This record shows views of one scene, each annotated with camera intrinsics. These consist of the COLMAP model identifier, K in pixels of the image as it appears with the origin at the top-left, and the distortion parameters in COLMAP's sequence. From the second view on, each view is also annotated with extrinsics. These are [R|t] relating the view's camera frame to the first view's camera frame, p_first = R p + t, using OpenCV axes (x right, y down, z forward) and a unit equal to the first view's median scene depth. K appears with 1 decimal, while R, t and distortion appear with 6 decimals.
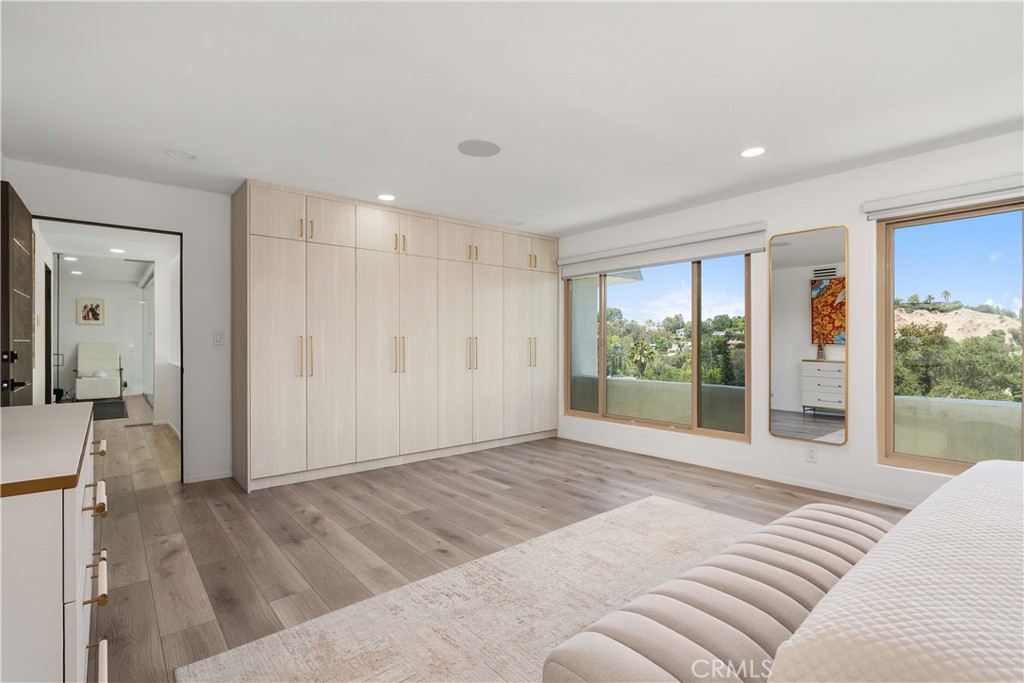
lens RADIAL K [[474.6, 0, 505.7], [0, 474.6, 340.9], [0, 0, 1]] dist [-0.007651, 0.001317]
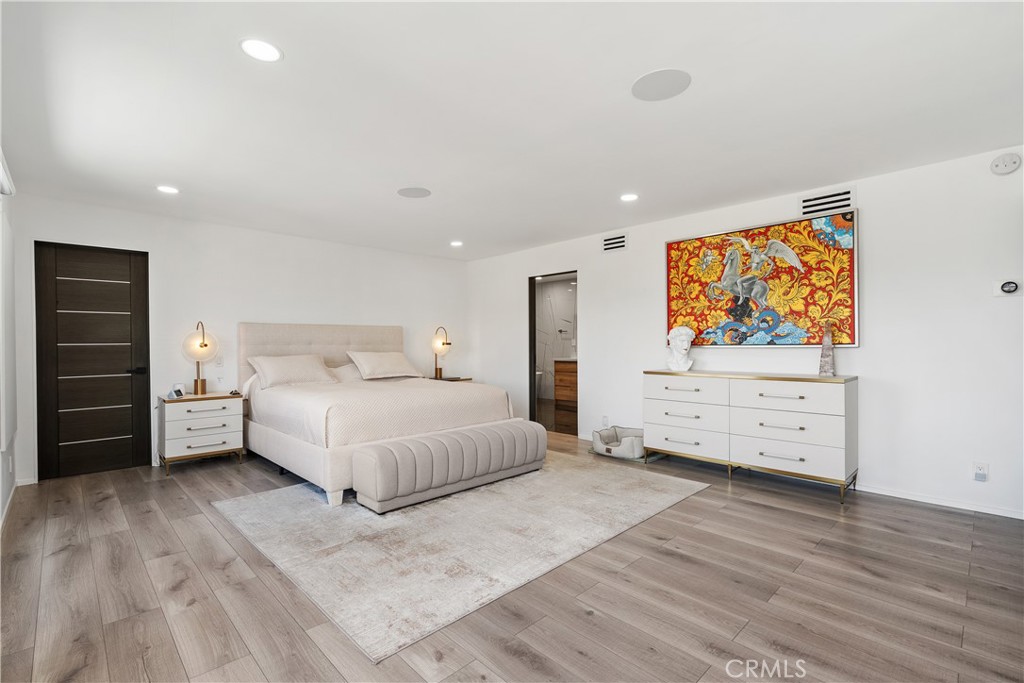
lens RADIAL K [[474.6, 0, 504.6], [0, 474.6, 339.4], [0, 0, 1]] dist [-0.007651, 0.001317]
pose [[-0.997452, 0.003822, -0.071241, 0.213581], [0.004801, 0.999896, -0.013567, 0.007452], [0.071182, -0.013874, -0.997367, 1.495229]]
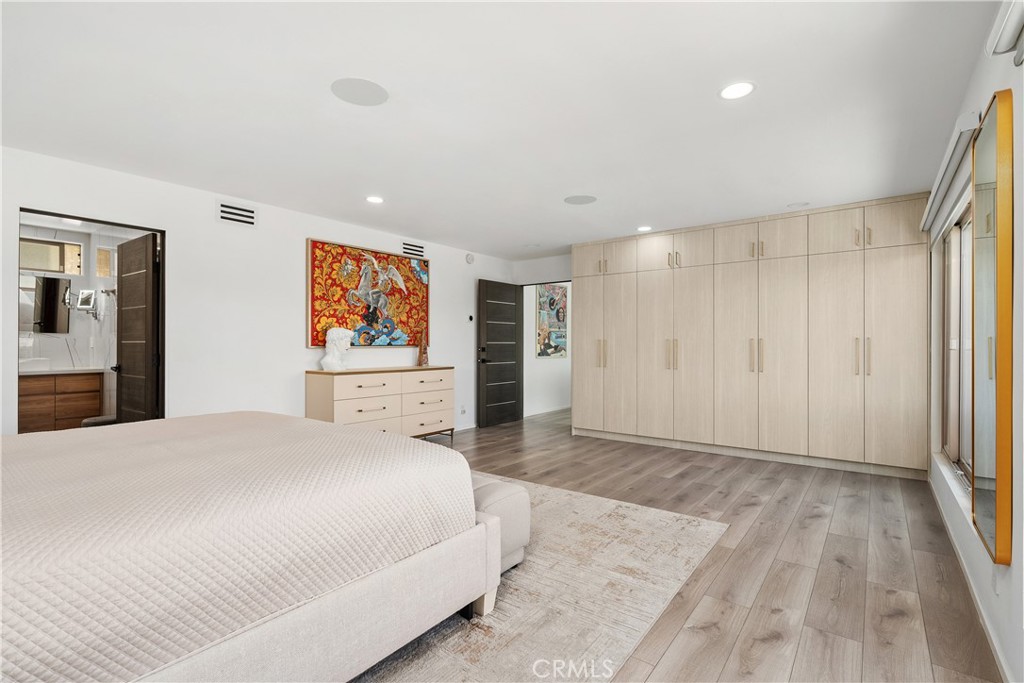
lens RADIAL K [[474.6, 0, 518.6], [0, 474.6, 344.1], [0, 0, 1]] dist [-0.007651, 0.001317]
pose [[0.239411, -0.000258, -0.970918, 1.042843], [0.000808, 1.000000, -0.000066, 0.003998], [0.970918, -0.000768, 0.239411, 0.435316]]
